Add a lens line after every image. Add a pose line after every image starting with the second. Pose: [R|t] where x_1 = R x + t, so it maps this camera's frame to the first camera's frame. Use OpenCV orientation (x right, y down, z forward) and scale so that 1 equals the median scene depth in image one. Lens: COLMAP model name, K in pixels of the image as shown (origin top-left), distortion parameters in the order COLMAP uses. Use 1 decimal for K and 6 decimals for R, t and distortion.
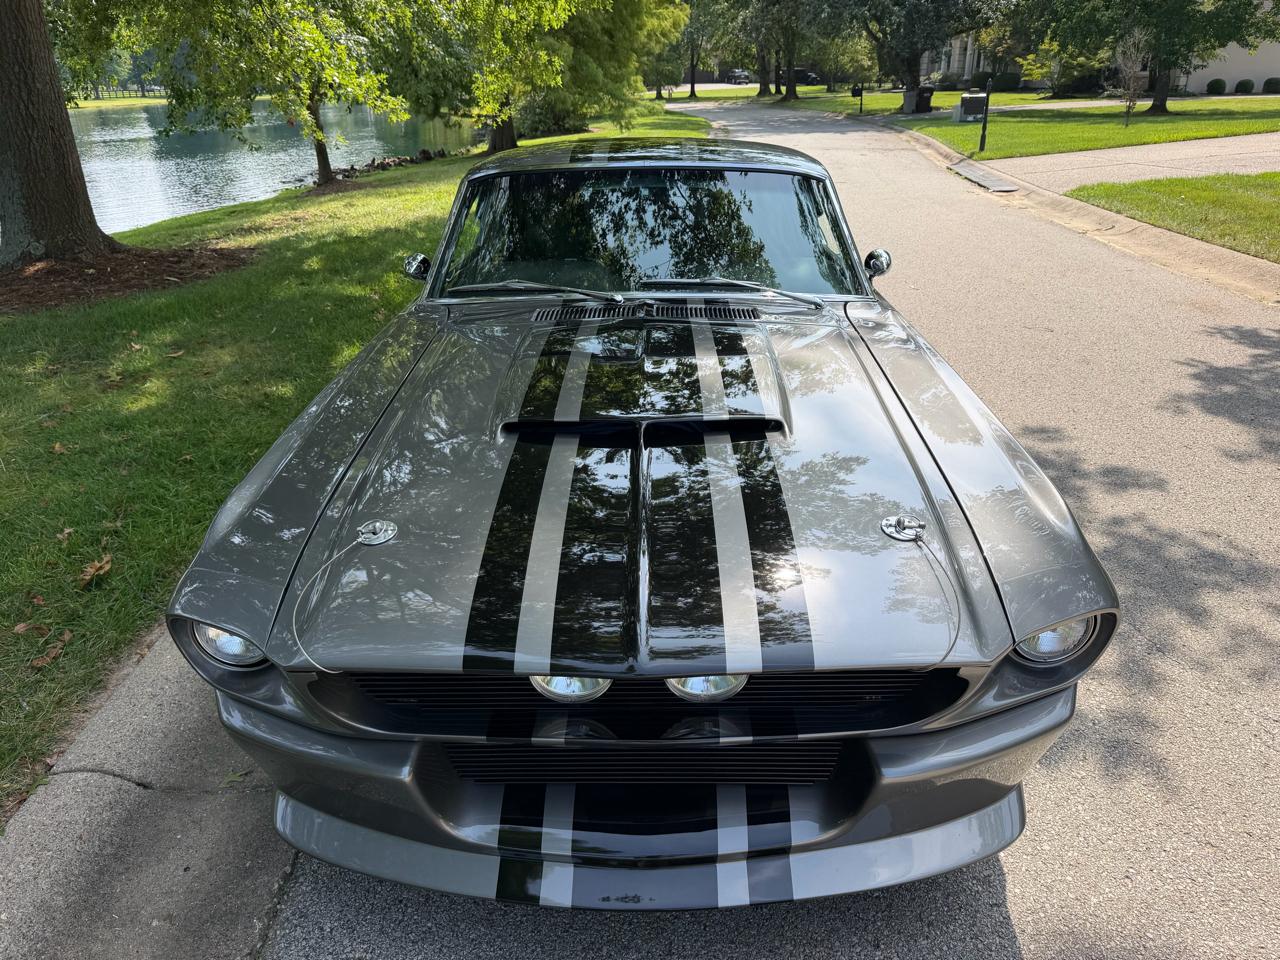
lens RADIAL K [[914.7, 0, 648.3], [0, 914.7, 480.8], [0, 0, 1]] dist [0.020566, -0.031432]
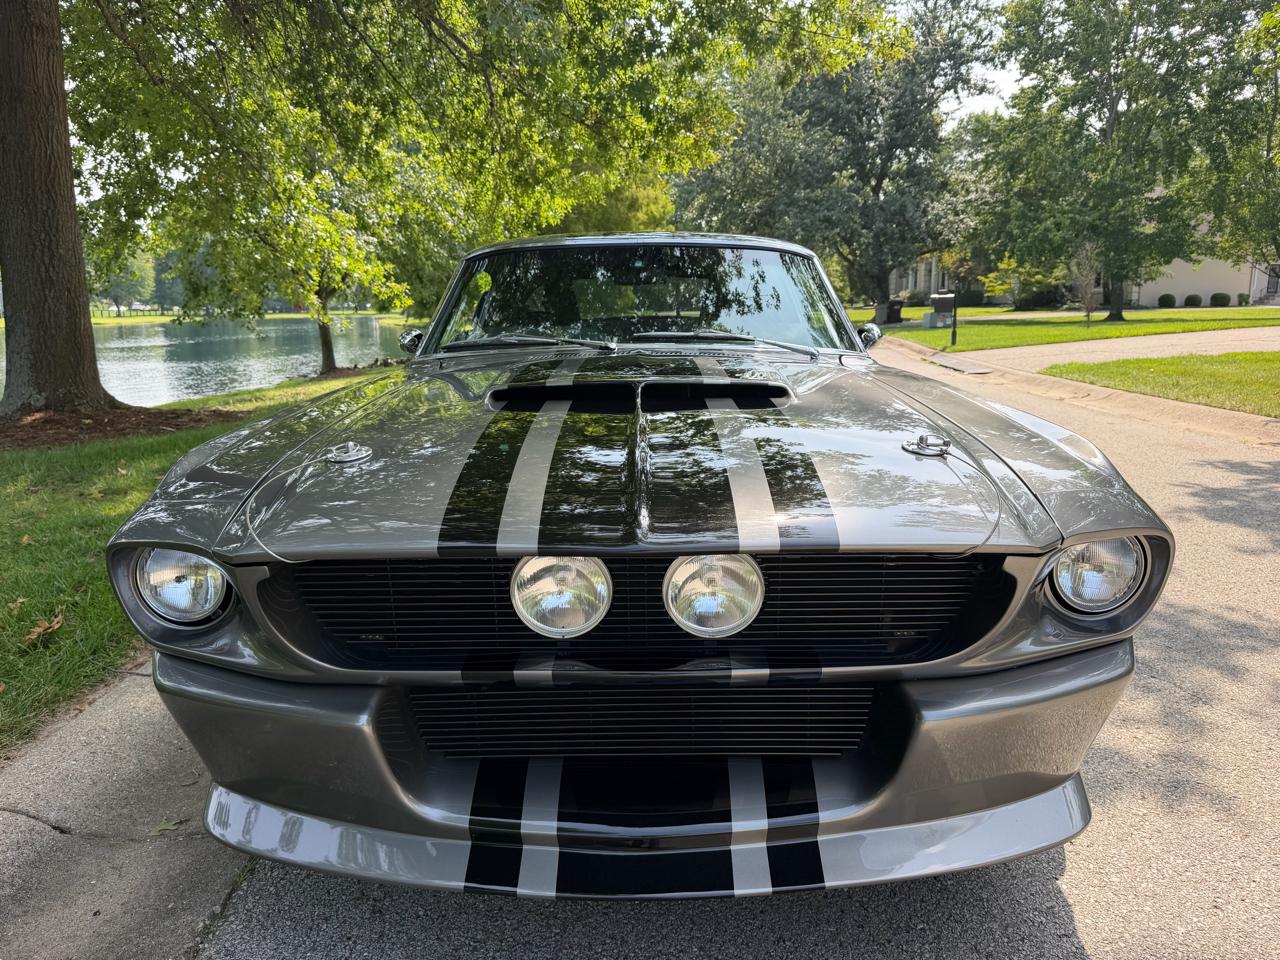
lens RADIAL K [[914.7, 0, 642.5], [0, 914.7, 475.8], [0, 0, 1]] dist [0.020566, -0.031432]
pose [[0.999980, -0.001182, 0.006213, -0.005943], [0.002564, 0.973822, -0.227299, 0.158876], [-0.005782, 0.227310, 0.973805, 0.063378]]
